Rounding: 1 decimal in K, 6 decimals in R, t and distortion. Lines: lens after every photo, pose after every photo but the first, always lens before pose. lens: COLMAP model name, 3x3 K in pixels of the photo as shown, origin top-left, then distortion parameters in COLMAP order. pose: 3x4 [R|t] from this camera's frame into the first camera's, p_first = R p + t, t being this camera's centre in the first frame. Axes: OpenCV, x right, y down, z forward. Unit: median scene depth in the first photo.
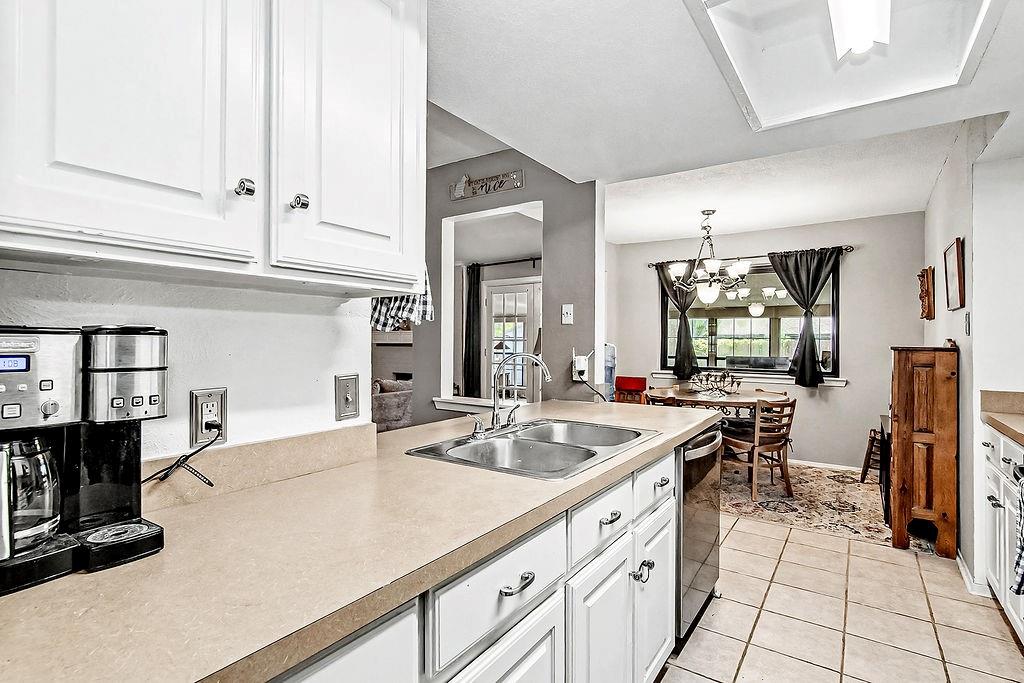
lens RADIAL K [[497.4, 0, 529.0], [0, 497.4, 340.4], [0, 0, 1]] dist [-0.001933, 0.000039]
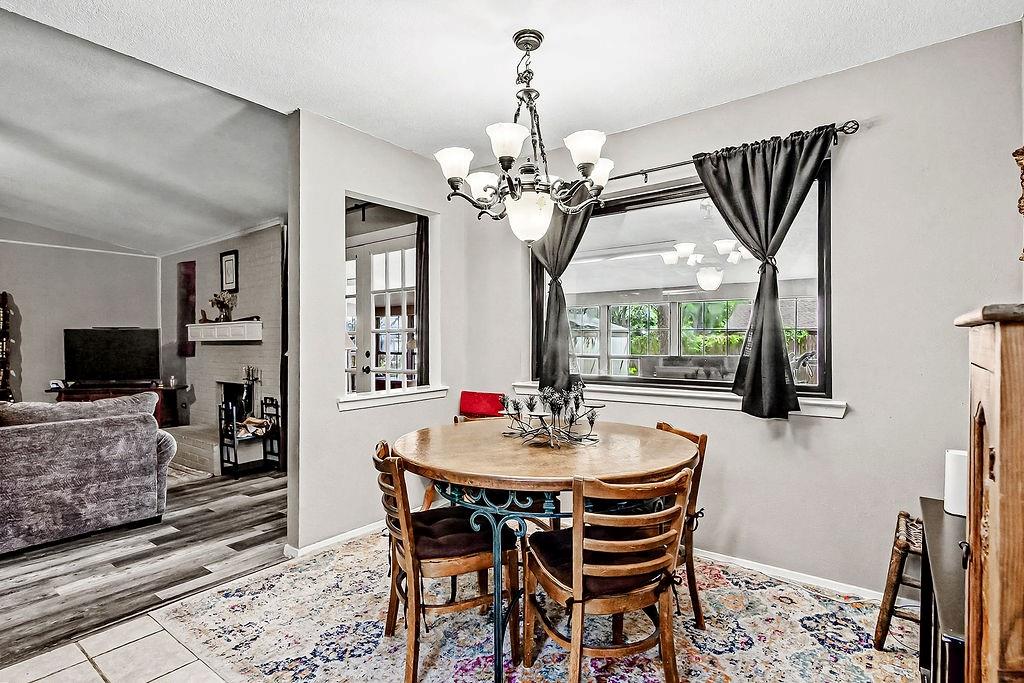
lens RADIAL K [[497.4, 0, 529.0], [0, 497.4, 340.4], [0, 0, 1]] dist [-0.001933, 0.000039]
pose [[0.998936, -0.007506, -0.045502, 0.500705], [0.007550, 0.999971, 0.000797, 0.021967], [0.045495, -0.001140, 0.998964, 0.716088]]
